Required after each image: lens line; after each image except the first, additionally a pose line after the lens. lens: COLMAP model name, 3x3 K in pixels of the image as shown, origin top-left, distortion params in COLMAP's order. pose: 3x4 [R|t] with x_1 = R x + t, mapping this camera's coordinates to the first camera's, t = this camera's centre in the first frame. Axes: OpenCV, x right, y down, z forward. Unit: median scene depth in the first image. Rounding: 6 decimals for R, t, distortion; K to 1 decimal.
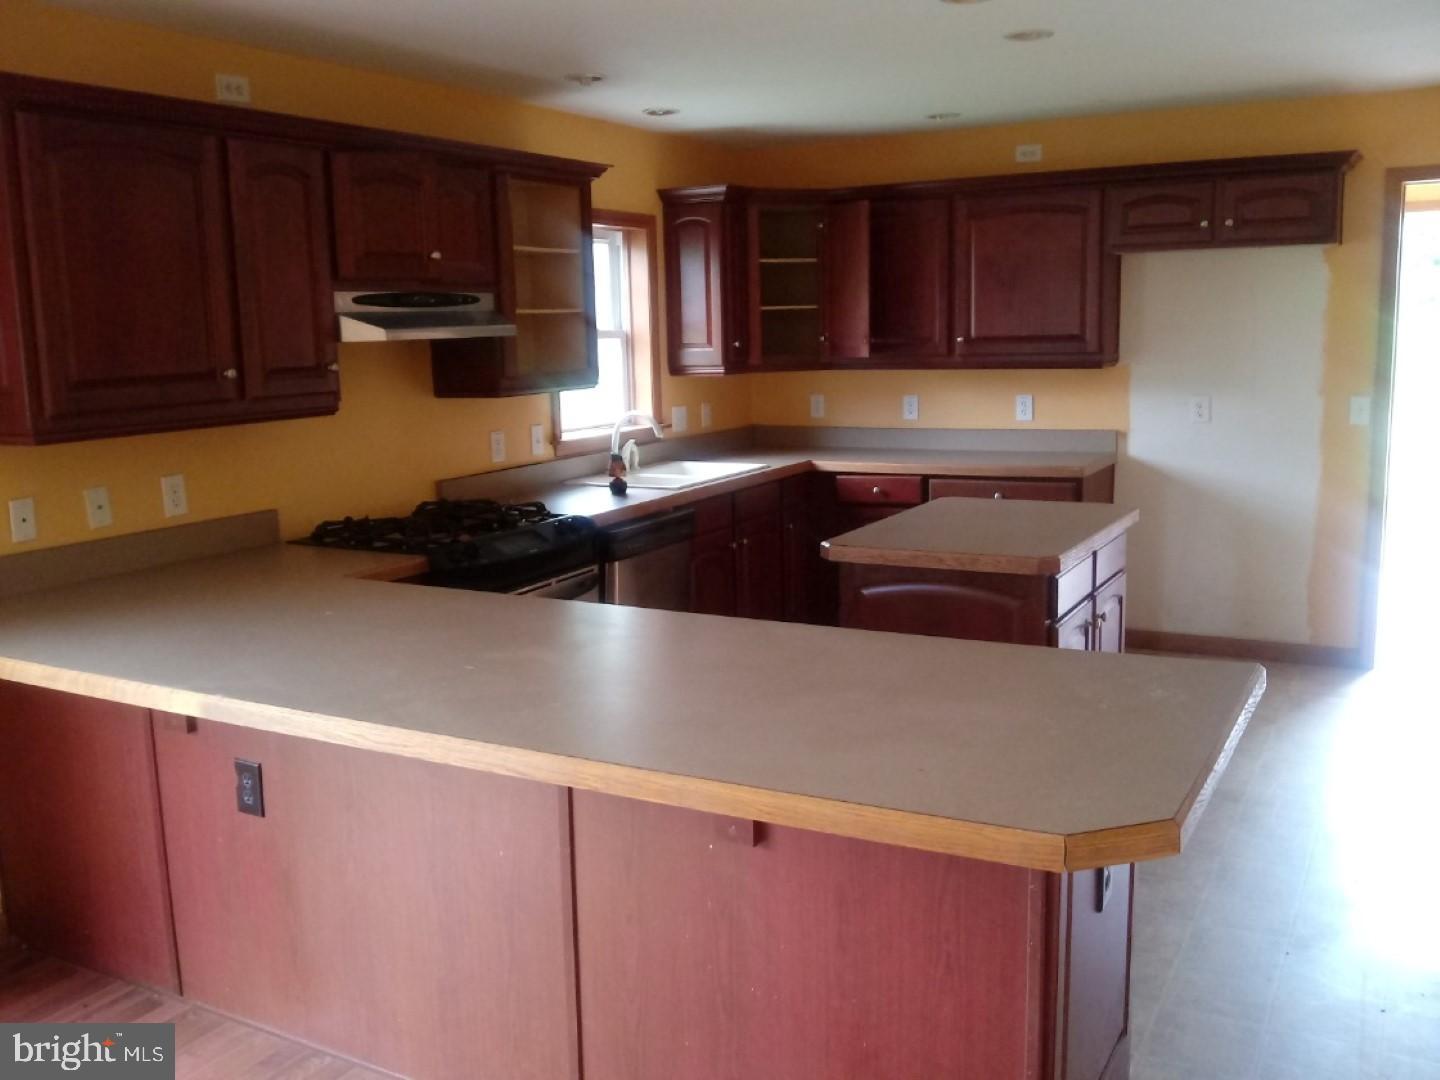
lens RADIAL K [[1296.8, 0, 720.0], [0, 1296.8, 540.0], [0, 0, 1]] dist [0.003478, -0.071987]
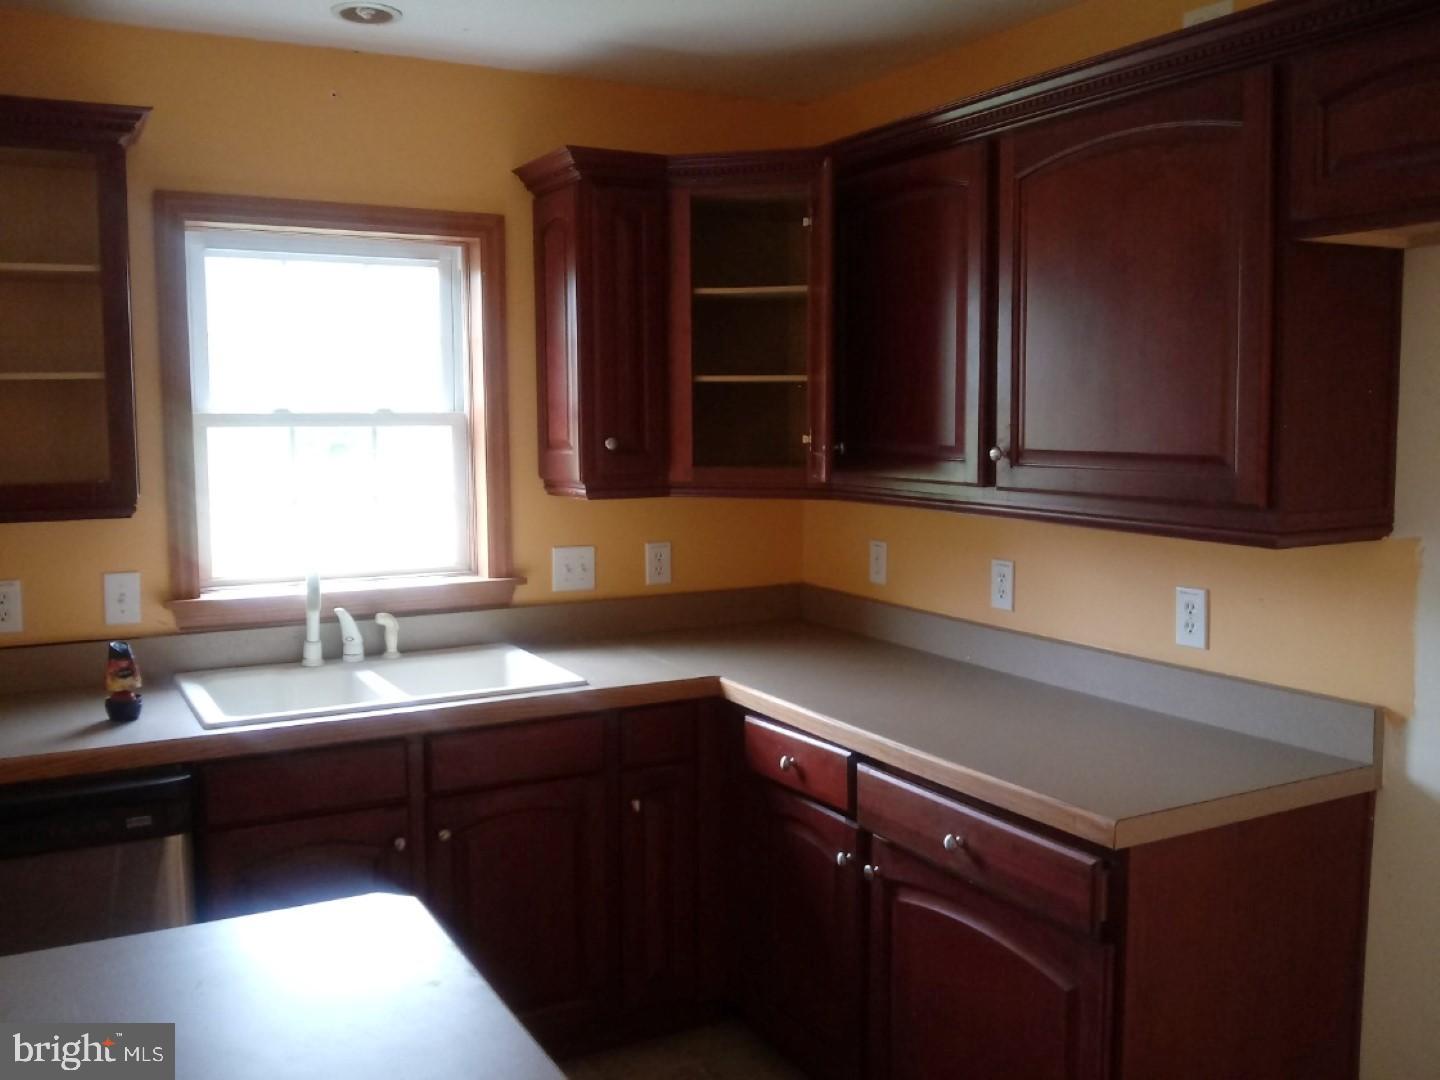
lens RADIAL K [[1296.8, 0, 720.0], [0, 1296.8, 540.0], [0, 0, 1]] dist [0.003478, -0.071987]
pose [[0.841365, 0.079587, -0.534576, 0.343490], [-0.108136, 0.993888, -0.022225, -0.104859], [0.529540, 0.076506, 0.844828, 0.575531]]
